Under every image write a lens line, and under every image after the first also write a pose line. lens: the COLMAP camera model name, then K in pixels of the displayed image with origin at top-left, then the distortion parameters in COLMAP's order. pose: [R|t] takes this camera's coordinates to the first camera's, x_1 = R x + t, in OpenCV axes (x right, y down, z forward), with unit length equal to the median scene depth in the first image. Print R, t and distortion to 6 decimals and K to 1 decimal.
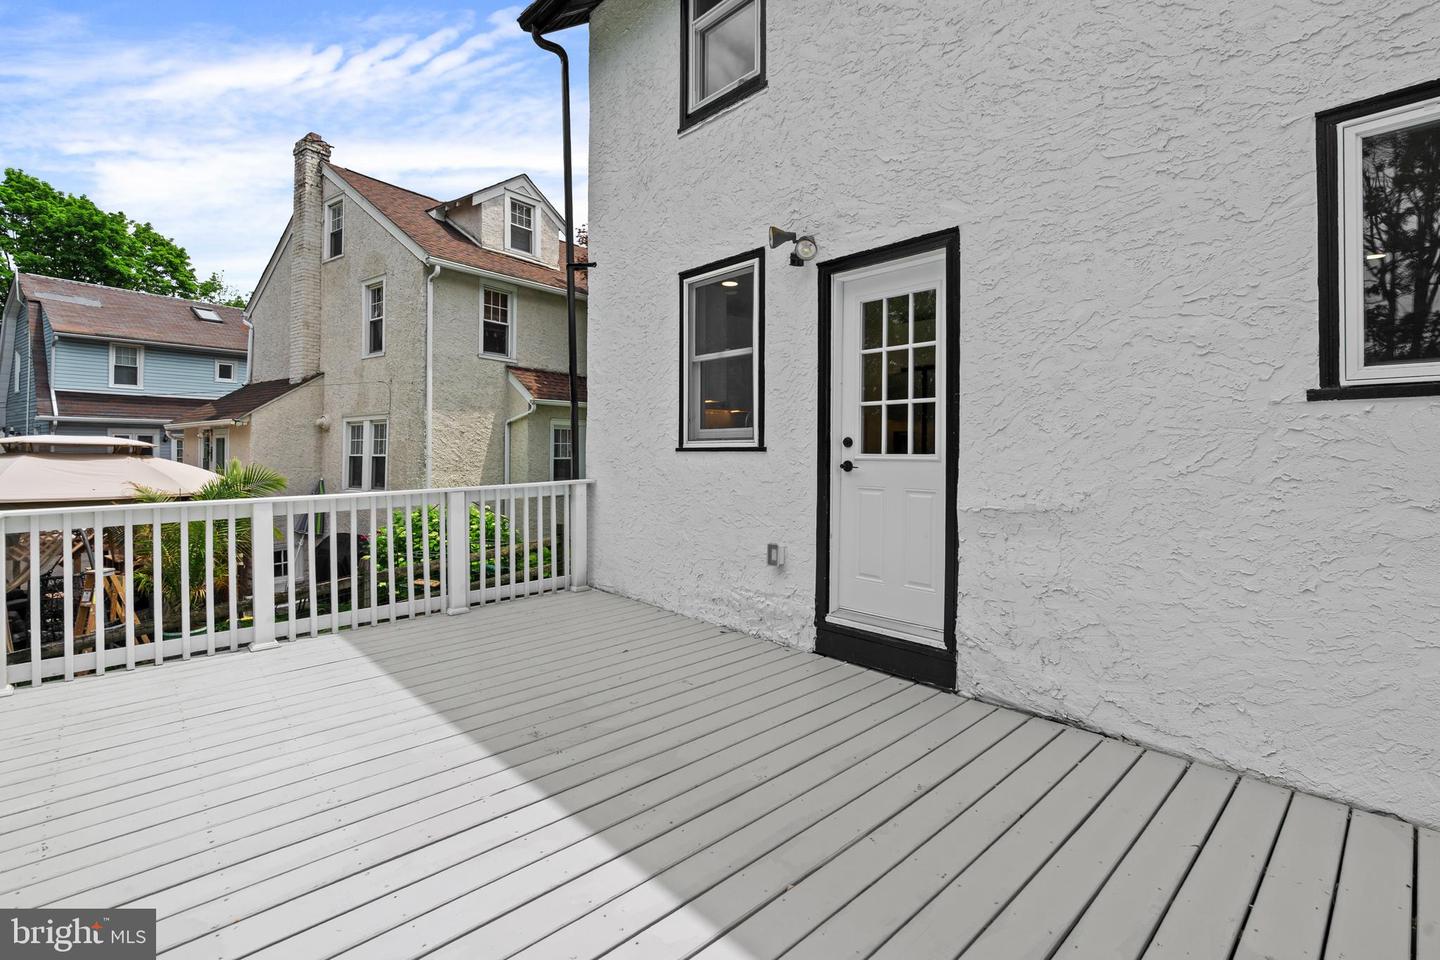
lens RADIAL K [[654.2, 0, 751.0], [0, 654.2, 438.9], [0, 0, 1]] dist [0.004425, 0.000817]
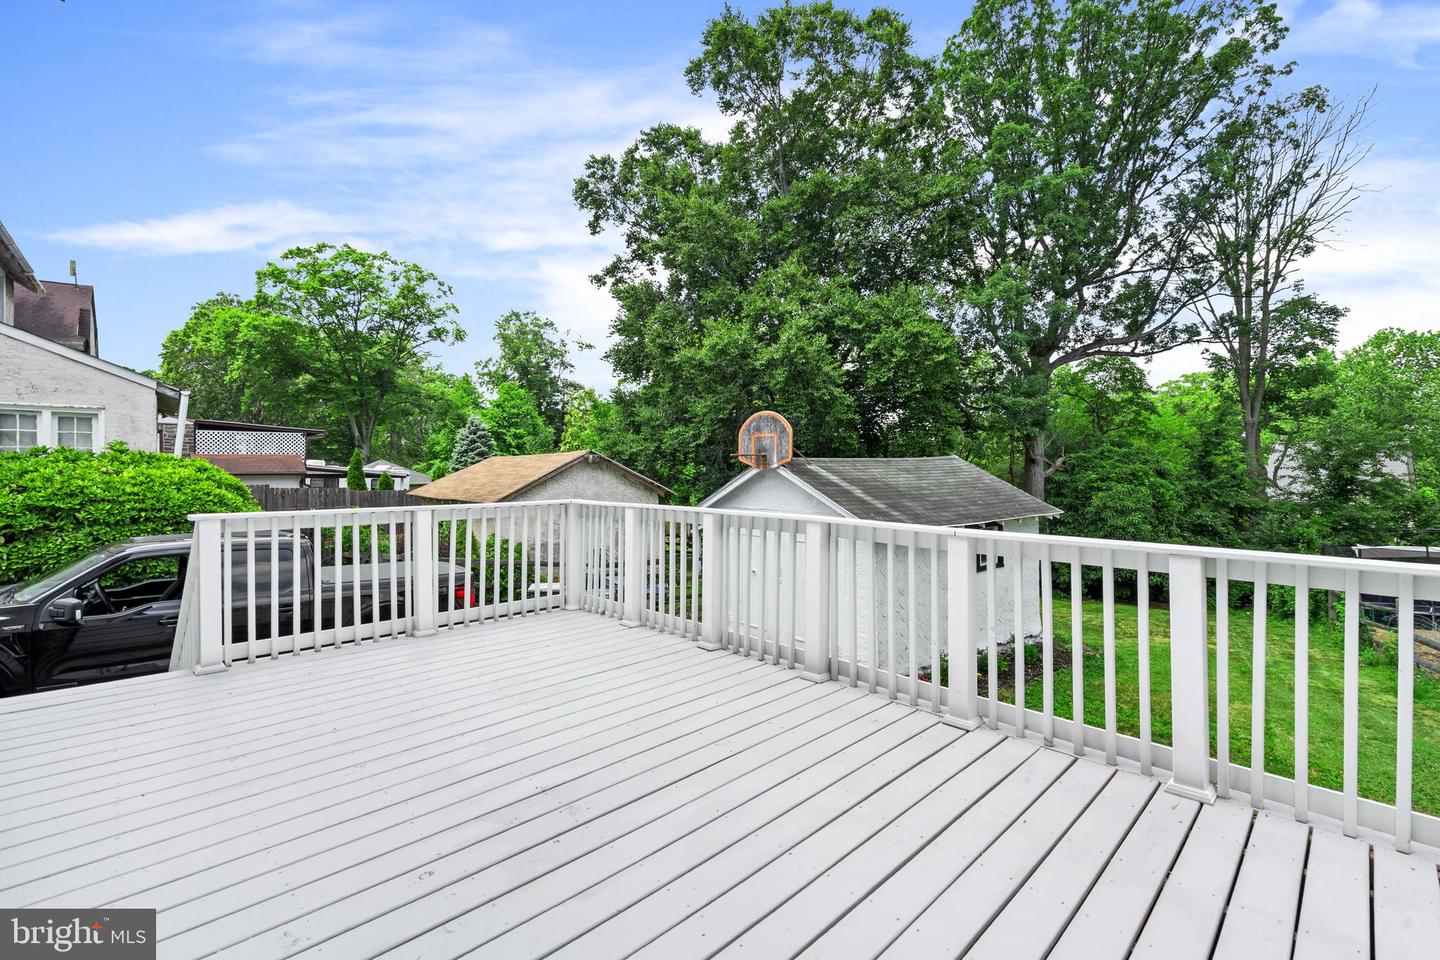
lens RADIAL K [[654.2, 0, 712.8], [0, 654.2, 476.2], [0, 0, 1]] dist [0.004425, 0.000817]
pose [[0.999969, 0.002766, 0.007355, -0.829488], [-0.002888, 0.999857, 0.016636, -0.225240], [-0.007308, -0.016657, 0.999835, 0.363796]]
